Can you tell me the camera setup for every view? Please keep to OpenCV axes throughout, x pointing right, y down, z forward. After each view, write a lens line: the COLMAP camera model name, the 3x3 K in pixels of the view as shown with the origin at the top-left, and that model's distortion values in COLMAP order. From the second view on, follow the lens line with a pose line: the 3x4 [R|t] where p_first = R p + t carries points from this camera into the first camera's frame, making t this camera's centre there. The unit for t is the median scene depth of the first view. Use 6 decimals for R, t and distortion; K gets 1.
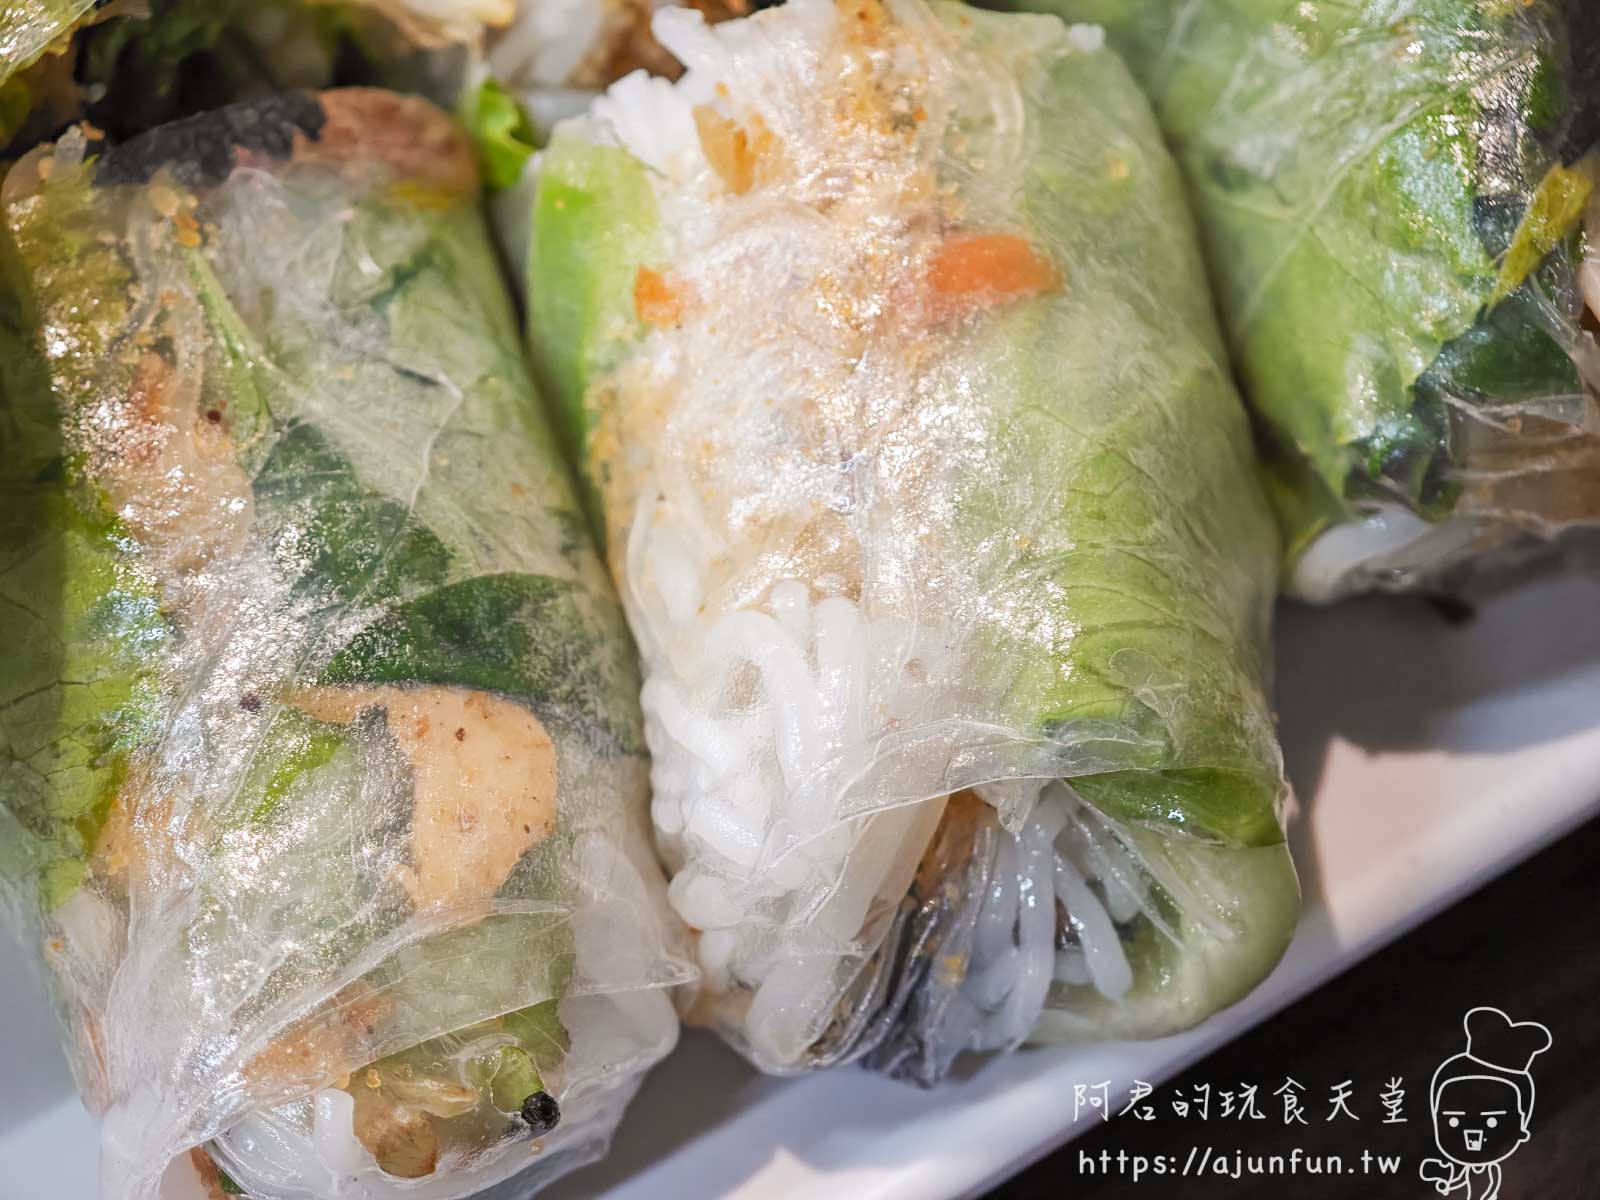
lens RADIAL K [[3741.9, 0, 825.7], [0, 3741.9, 599.7], [0, 0, 1]] dist [0.244783, -0.125784]
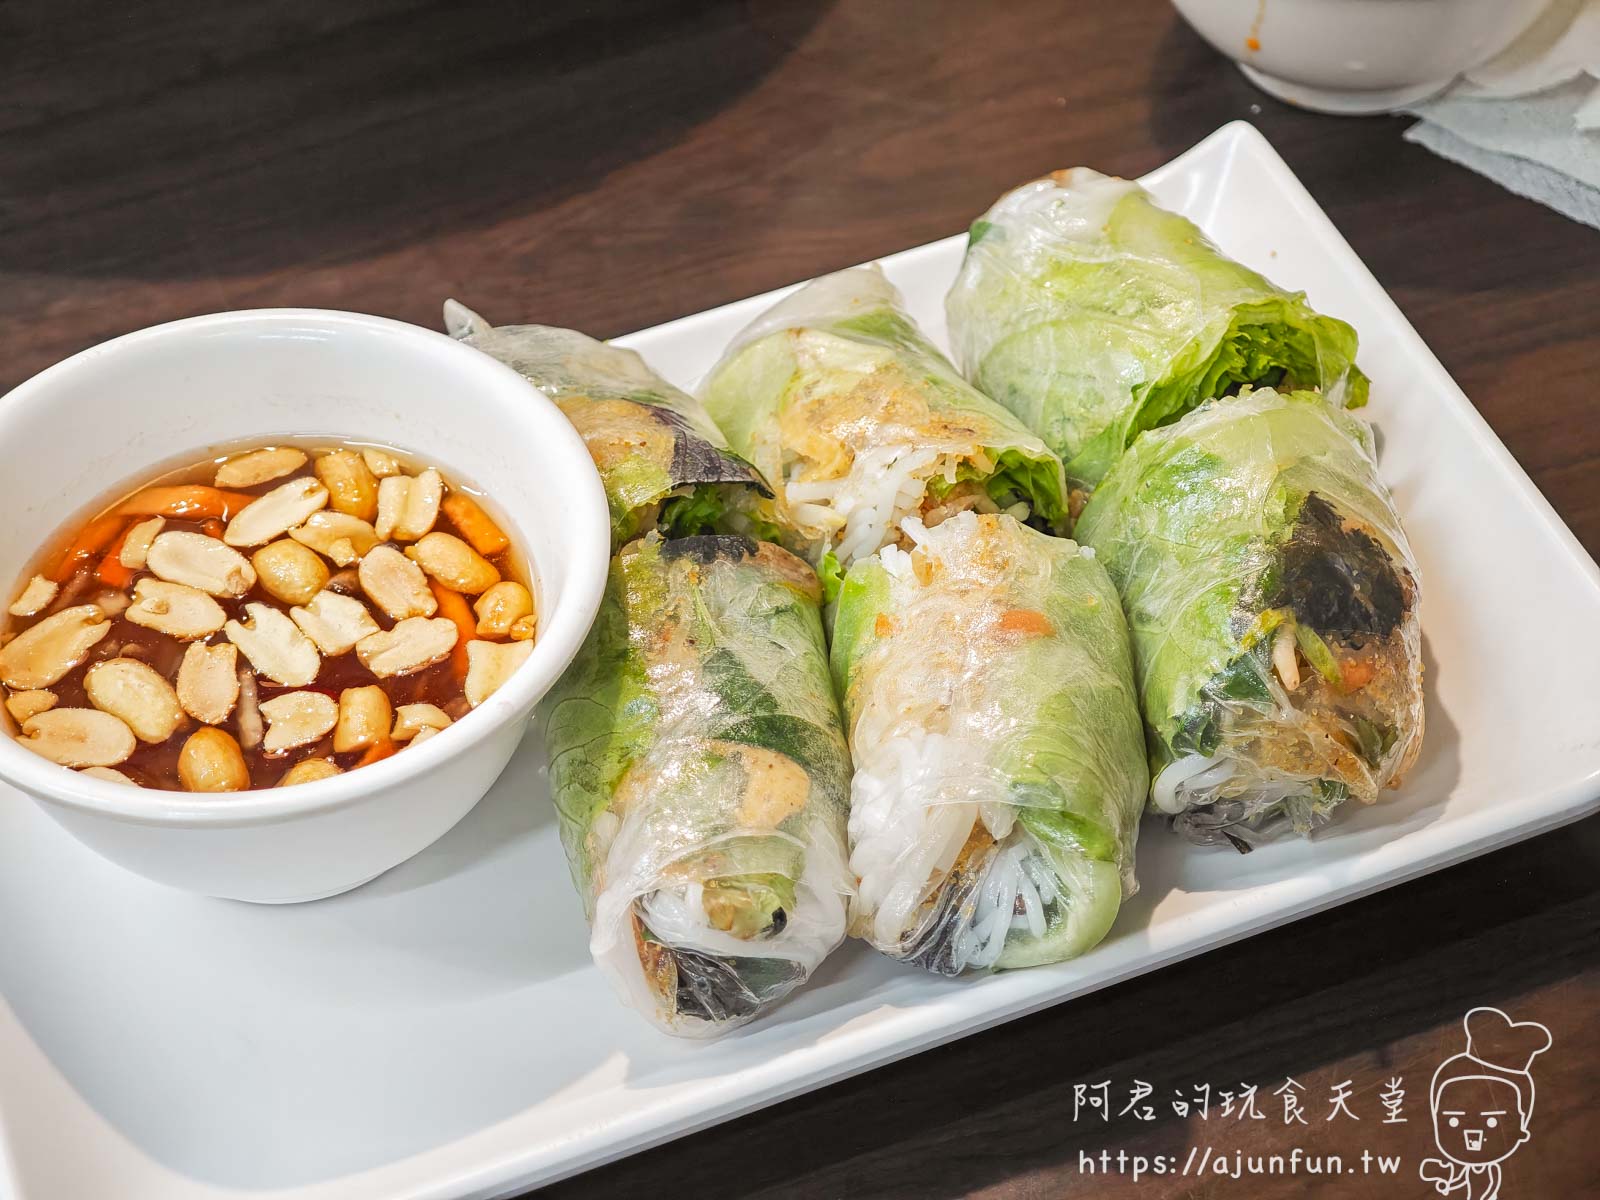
lens RADIAL K [[3741.9, 0, 825.7], [0, 3741.9, 599.7], [0, 0, 1]] dist [0.244783, -0.125784]
pose [[0.982978, 0.110259, -0.146961, 0.261645], [-0.152586, 0.935474, -0.318756, 0.657477], [0.102332, 0.335755, 0.936374, -1.196478]]
